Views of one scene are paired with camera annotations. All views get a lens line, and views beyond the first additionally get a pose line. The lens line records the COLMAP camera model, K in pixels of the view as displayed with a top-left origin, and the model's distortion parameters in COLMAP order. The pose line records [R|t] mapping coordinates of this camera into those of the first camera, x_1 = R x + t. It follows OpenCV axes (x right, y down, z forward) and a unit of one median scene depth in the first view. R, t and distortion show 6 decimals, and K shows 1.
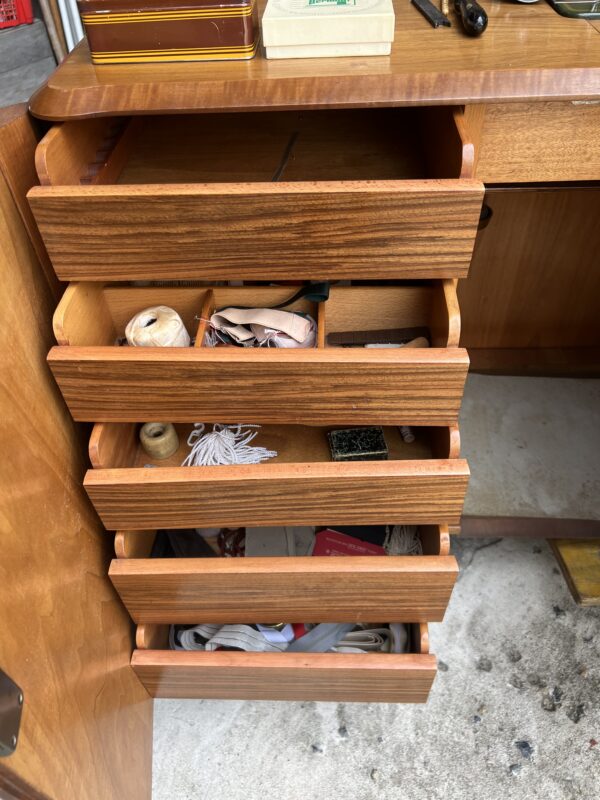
lens RADIAL K [[620.7, 0, 296.2], [0, 620.7, 396.5], [0, 0, 1]] dist [0.028900, -0.011728]
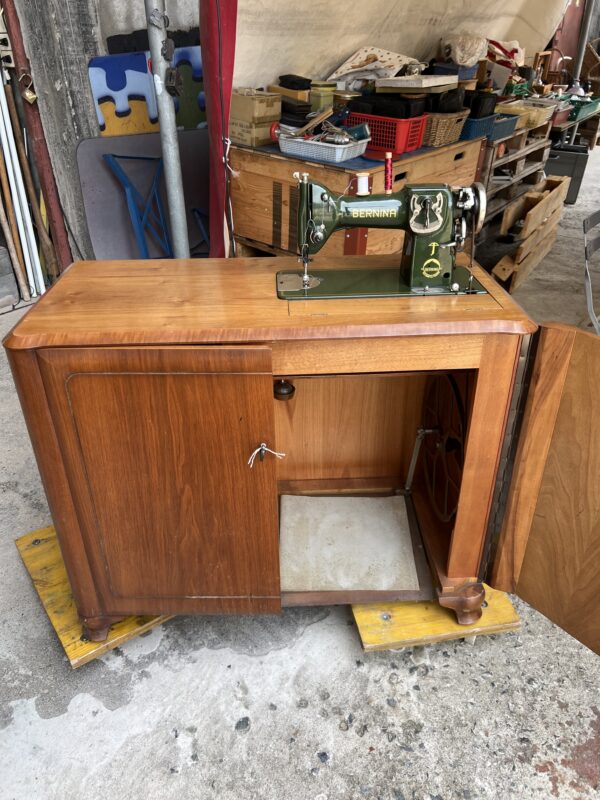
lens RADIAL K [[620.7, 0, 296.2], [0, 620.7, 396.5], [0, 0, 1]] dist [0.028900, -0.011728]
pose [[0.996731, -0.016455, 0.079095, 0.196548], [0.037164, 0.962687, -0.268053, 0.151747], [-0.071733, 0.270116, 0.960152, -0.526300]]
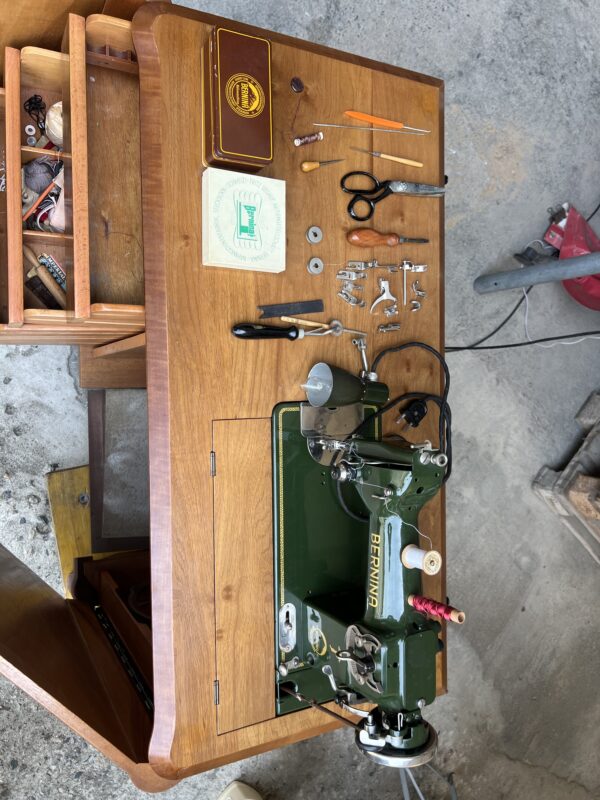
lens RADIAL K [[620.7, 0, 296.2], [0, 620.7, 396.5], [0, 0, 1]] dist [0.028900, -0.011728]
pose [[0.029416, 0.996958, 0.072174, 0.194980], [-0.952150, 0.005972, 0.305573, -0.655438], [0.304212, -0.077709, 0.949429, -0.160318]]
